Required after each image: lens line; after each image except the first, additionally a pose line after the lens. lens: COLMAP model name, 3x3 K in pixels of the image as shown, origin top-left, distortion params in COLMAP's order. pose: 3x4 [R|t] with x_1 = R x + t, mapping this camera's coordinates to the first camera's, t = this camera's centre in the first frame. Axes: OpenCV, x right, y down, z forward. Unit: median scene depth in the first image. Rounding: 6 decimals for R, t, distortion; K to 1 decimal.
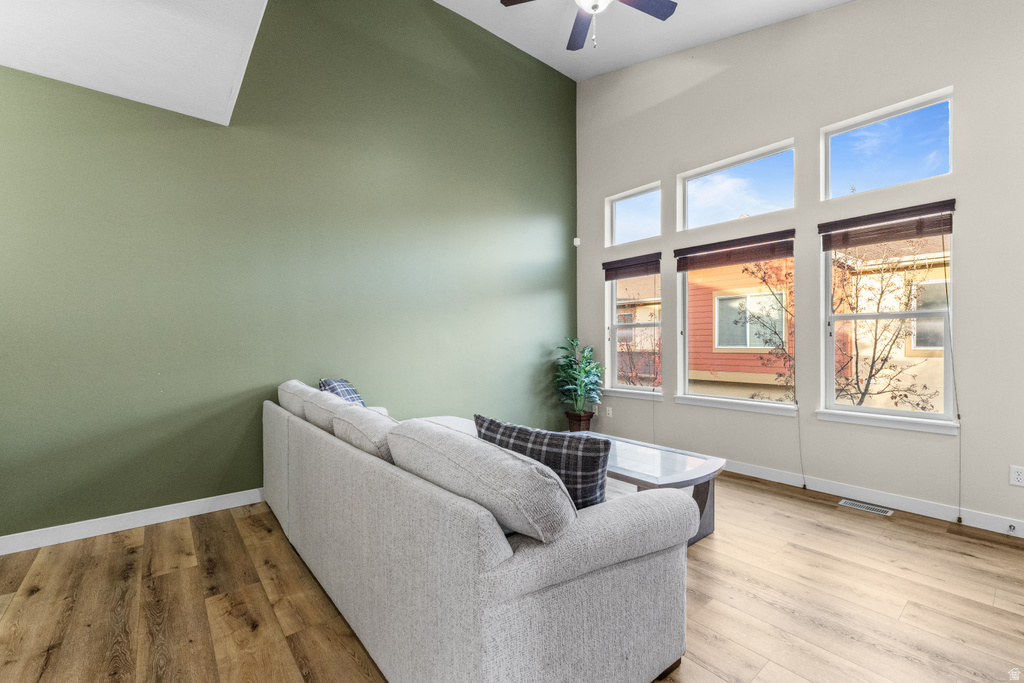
lens RADIAL K [[435.7, 0, 514.5], [0, 435.7, 347.1], [0, 0, 1]] dist [0.000361, -0.000161]
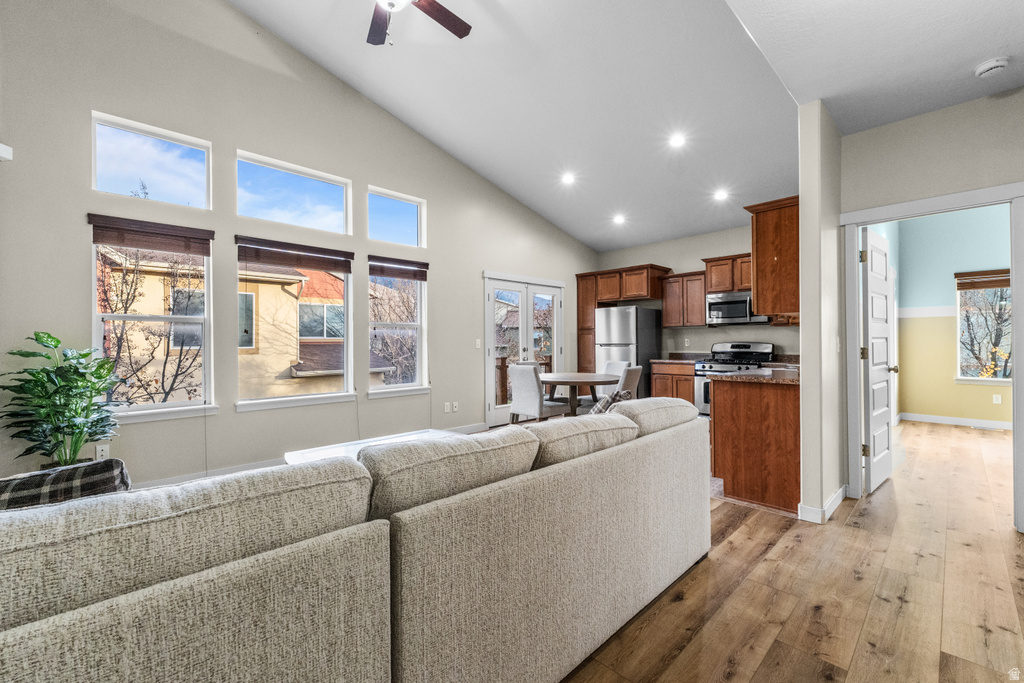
lens RADIAL K [[433.0, 0, 512.0], [0, 433.0, 341.5], [0, 0, 1]] dist [0.000105, -0.000153]
pose [[-0.085896, 0.002287, 0.996301, -0.910092], [0.012391, 0.999922, -0.001227, -0.006311], [-0.996227, 0.012240, -0.085918, 0.906322]]
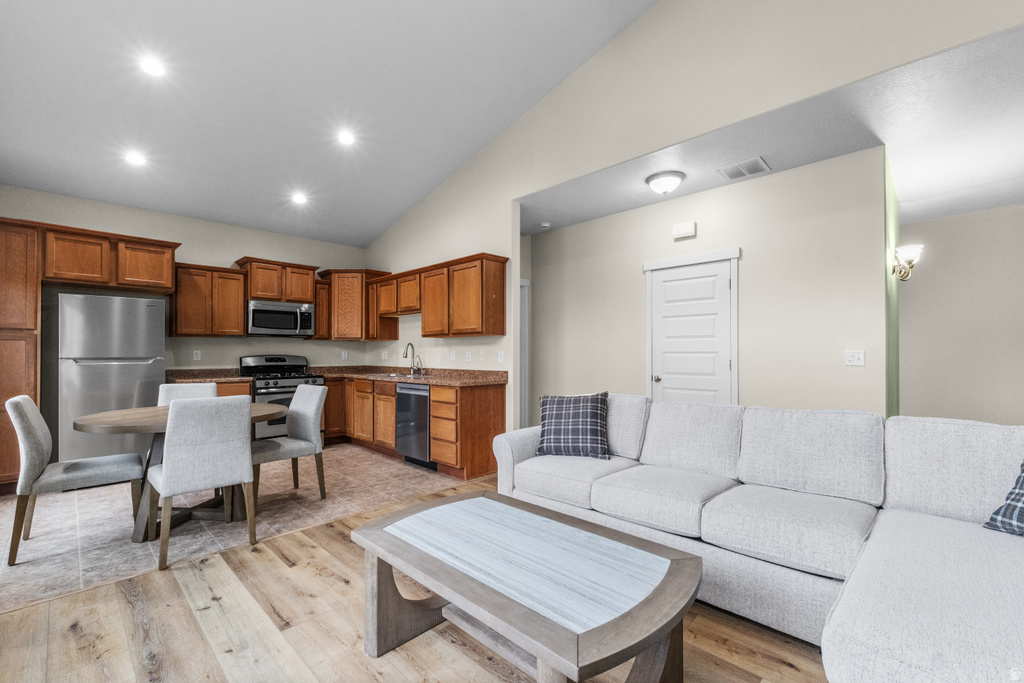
lens RADIAL K [[435.7, 0, 514.5], [0, 435.7, 347.1], [0, 0, 1]] dist [0.000361, -0.000161]
pose [[-0.993685, -0.001177, -0.112195, 0.314217], [-0.000426, 0.999977, -0.006712, -0.016141], [0.112201, -0.006622, -0.993663, 1.763966]]
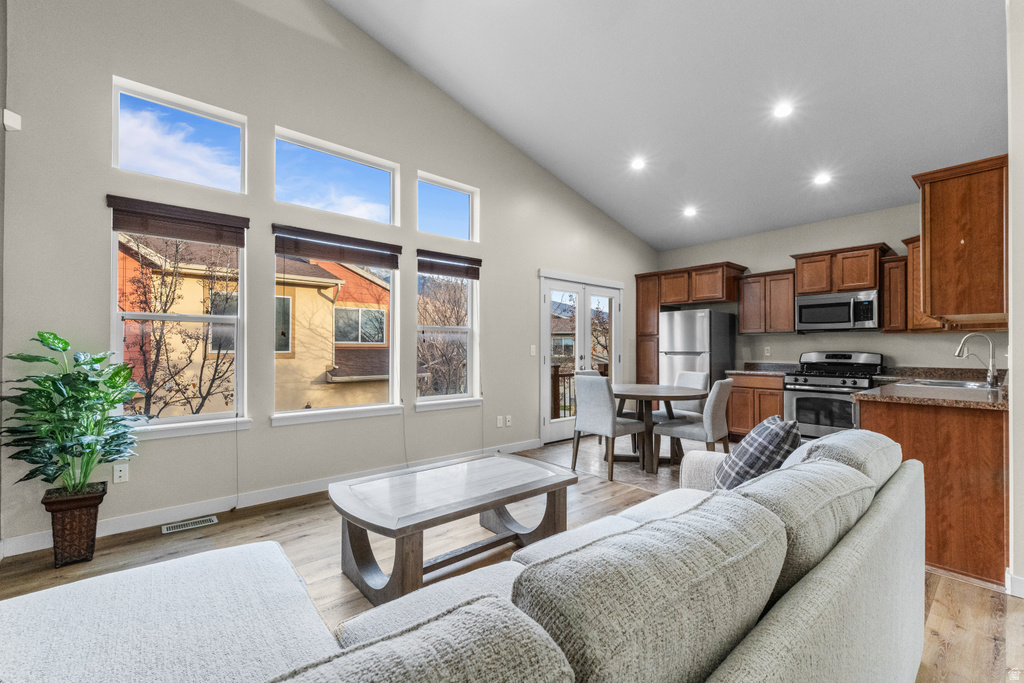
lens RADIAL K [[430.3, 0, 510.5], [0, 430.3, 347.4], [0, 0, 1]] dist [-0.000004, -0.000018]
pose [[-0.023130, 0.003032, 0.999728, -0.657011], [0.003094, 0.999991, -0.002961, -0.008015], [-0.999728, 0.003025, -0.023140, 1.036151]]
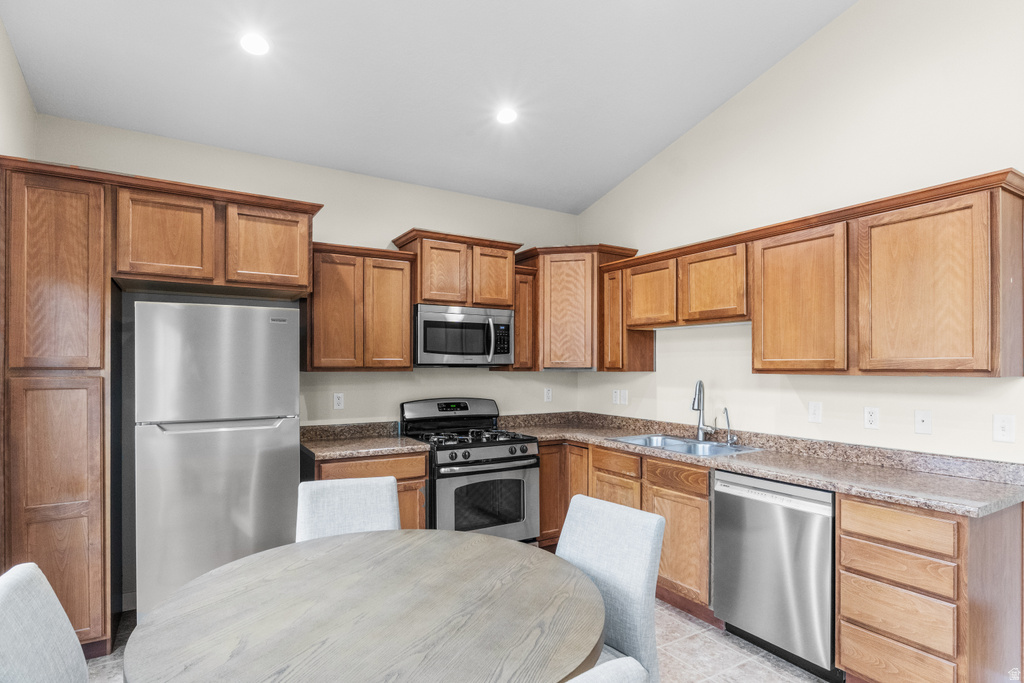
lens RADIAL K [[544.4, 0, 510.2], [0, 544.4, 361.4], [0, 0, 1]] dist [-0.001971, -0.000555]
pose [[-0.990320, -0.002386, 0.138784, 0.856290], [-0.002274, 0.999997, 0.000965, -0.098002], [-0.138786, 0.000640, -0.990322, 1.030371]]
